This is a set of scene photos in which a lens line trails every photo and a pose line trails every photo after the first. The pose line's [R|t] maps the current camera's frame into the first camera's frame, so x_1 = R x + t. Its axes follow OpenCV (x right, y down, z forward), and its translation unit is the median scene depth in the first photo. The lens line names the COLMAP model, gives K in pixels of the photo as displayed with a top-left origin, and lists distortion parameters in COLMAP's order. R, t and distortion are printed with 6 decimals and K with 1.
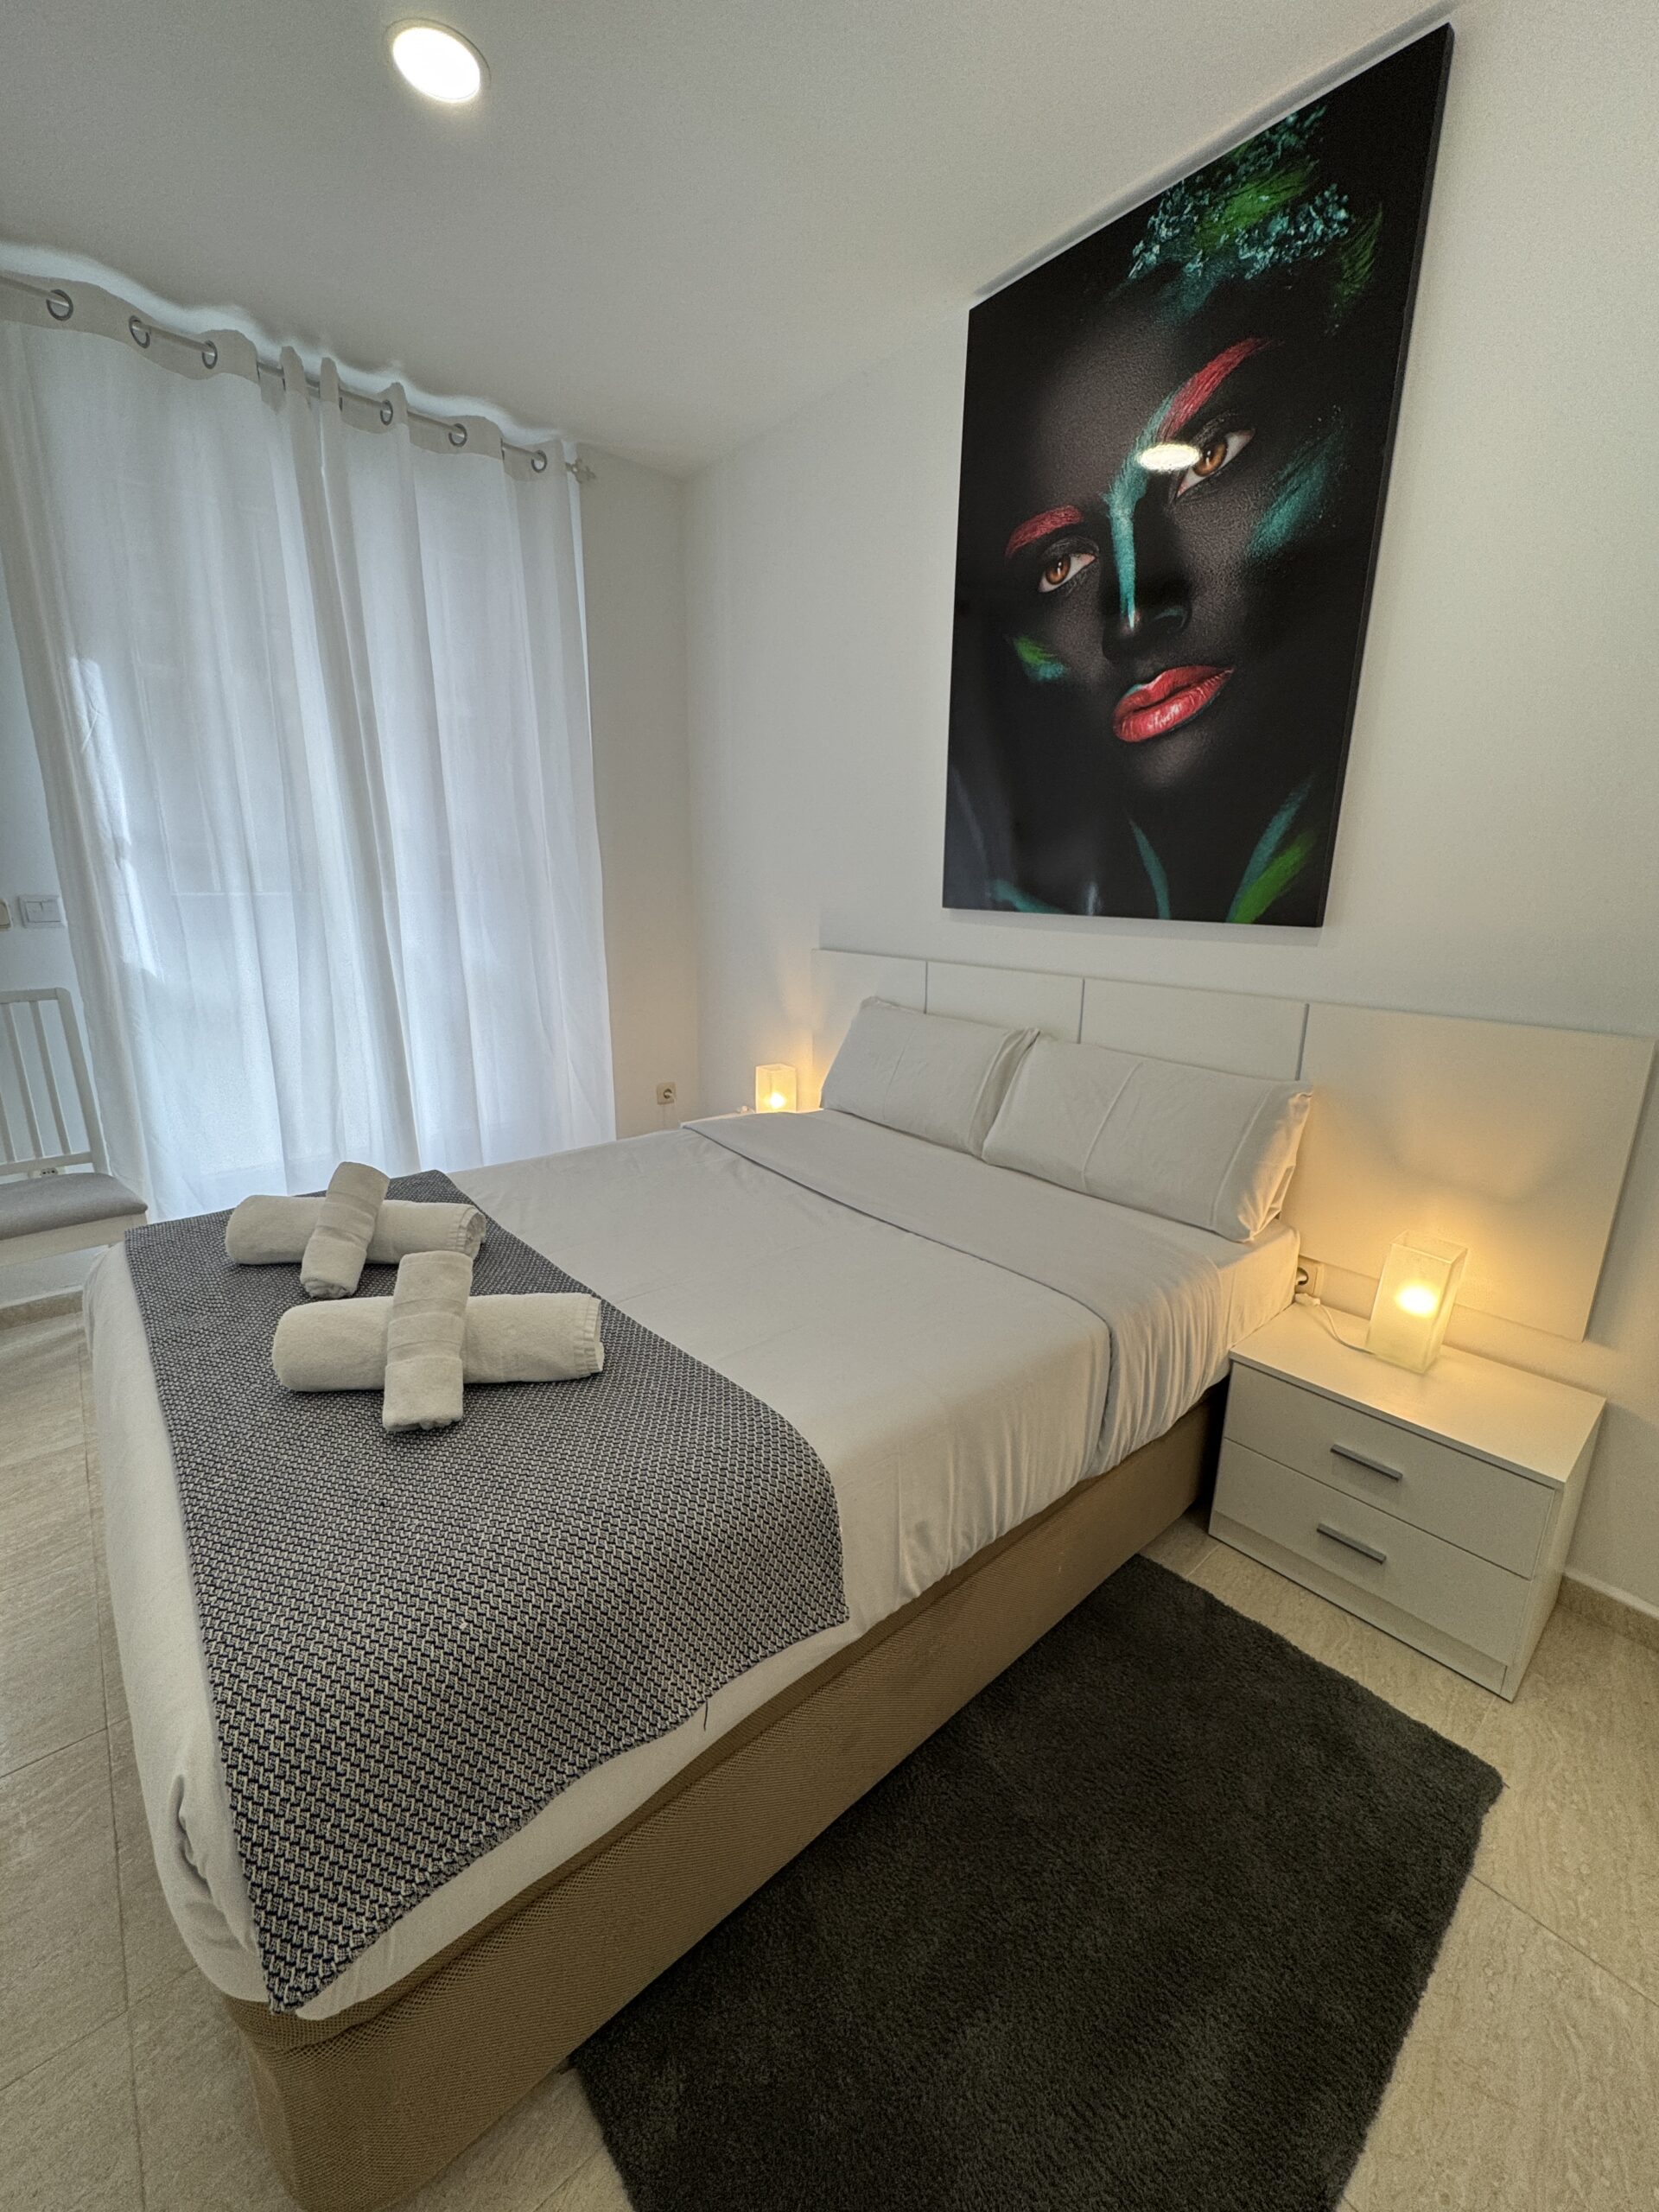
lens RADIAL K [[889.5, 0, 845.3], [0, 889.5, 1099.4], [0, 0, 1]] dist [-0.001853, -0.000744]
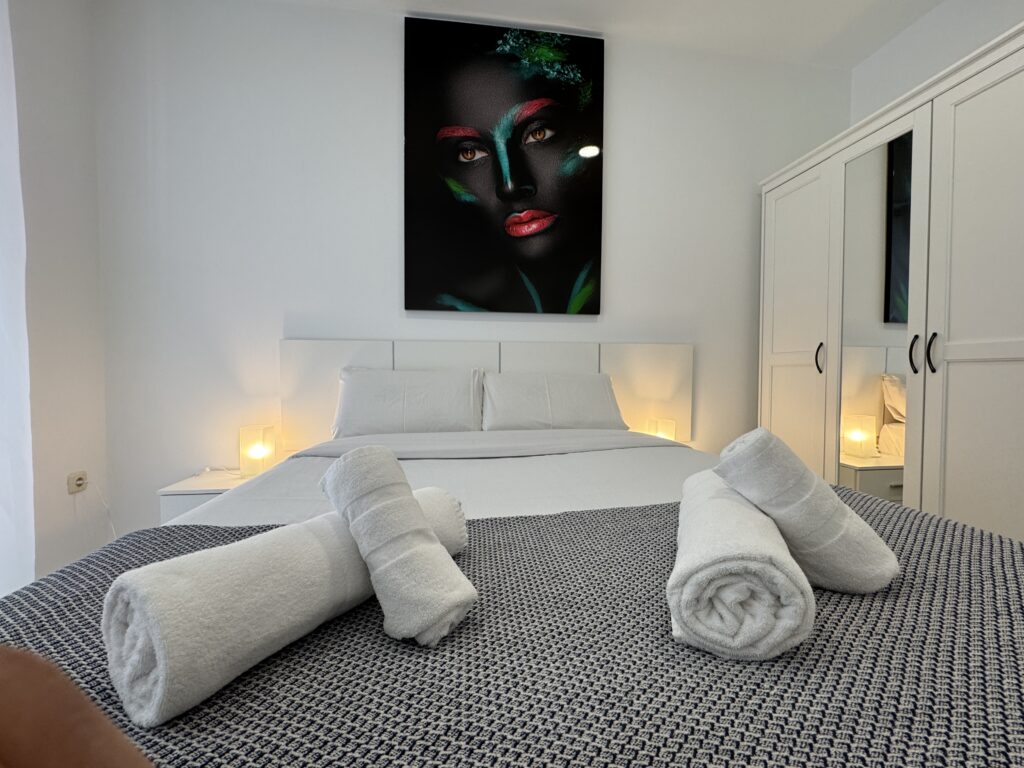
lens RADIAL K [[411.8, 0, 513.1], [0, 411.8, 385.0], [0, 0, 1]] dist [-0.001853, -0.000744]
pose [[0.545546, -0.039707, 0.837140, -0.590563], [0.210744, 0.973280, -0.091173, 0.063058], [-0.811151, 0.226162, 0.539337, 0.537205]]
